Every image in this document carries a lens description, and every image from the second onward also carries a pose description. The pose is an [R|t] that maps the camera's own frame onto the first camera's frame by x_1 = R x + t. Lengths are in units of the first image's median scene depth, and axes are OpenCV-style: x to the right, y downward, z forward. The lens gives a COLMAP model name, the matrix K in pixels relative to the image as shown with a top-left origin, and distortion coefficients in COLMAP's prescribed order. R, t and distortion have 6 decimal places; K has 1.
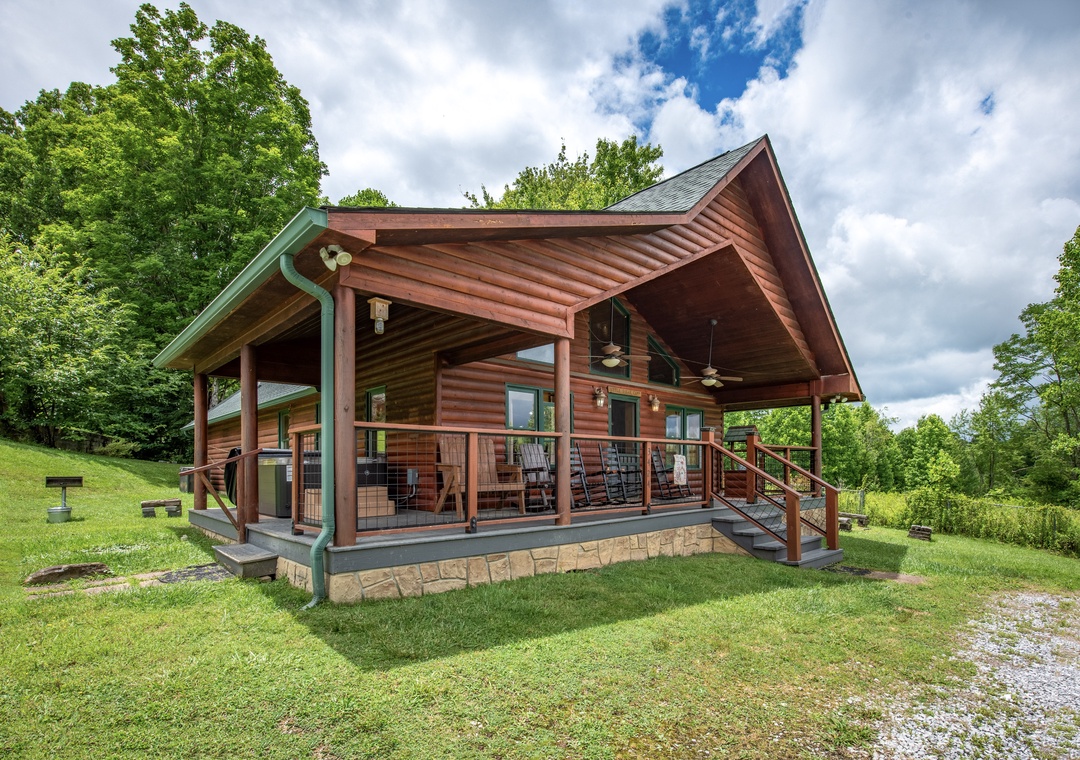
lens RADIAL K [[535.0, 0, 543.9], [0, 535.0, 373.4], [0, 0, 1]] dist [-0.005136, -0.001322]
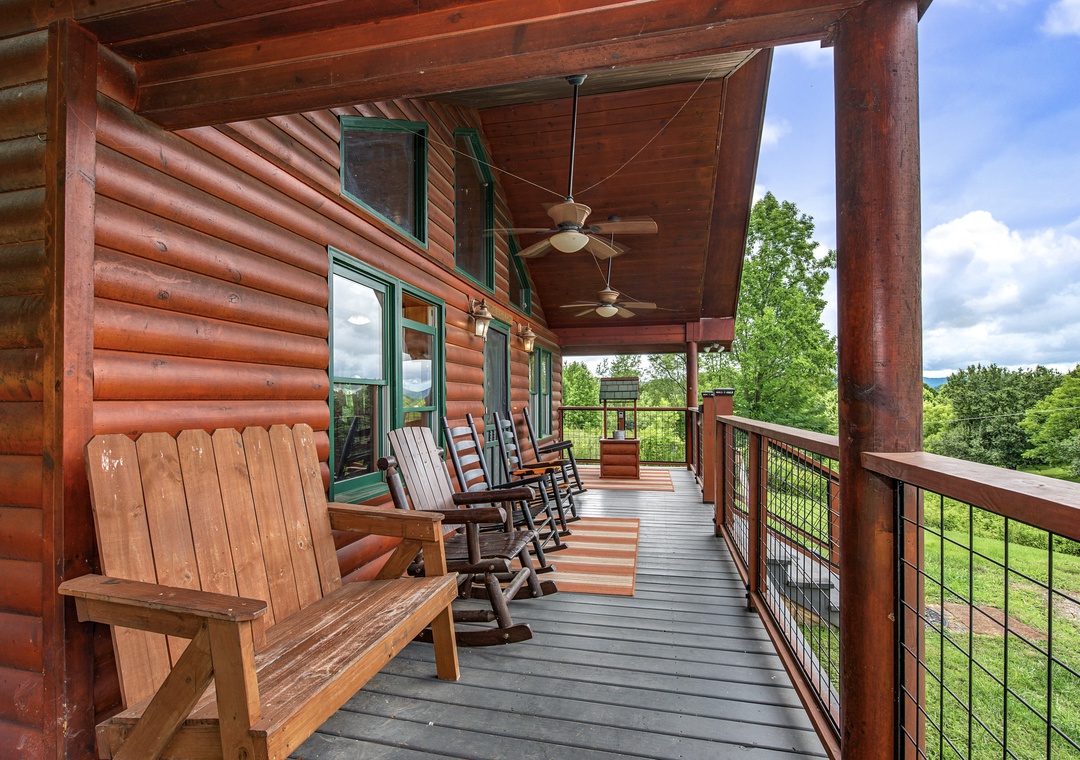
lens RADIAL K [[509.0, 0, 536.8], [0, 509.0, 374.3], [0, 0, 1]] dist [-0.000820, 0.000085]
pose [[0.826562, 0.027134, 0.562191, -0.149672], [-0.094754, 0.991290, 0.091466, 0.058342], [-0.554812, -0.128872, 0.821934, 0.690747]]
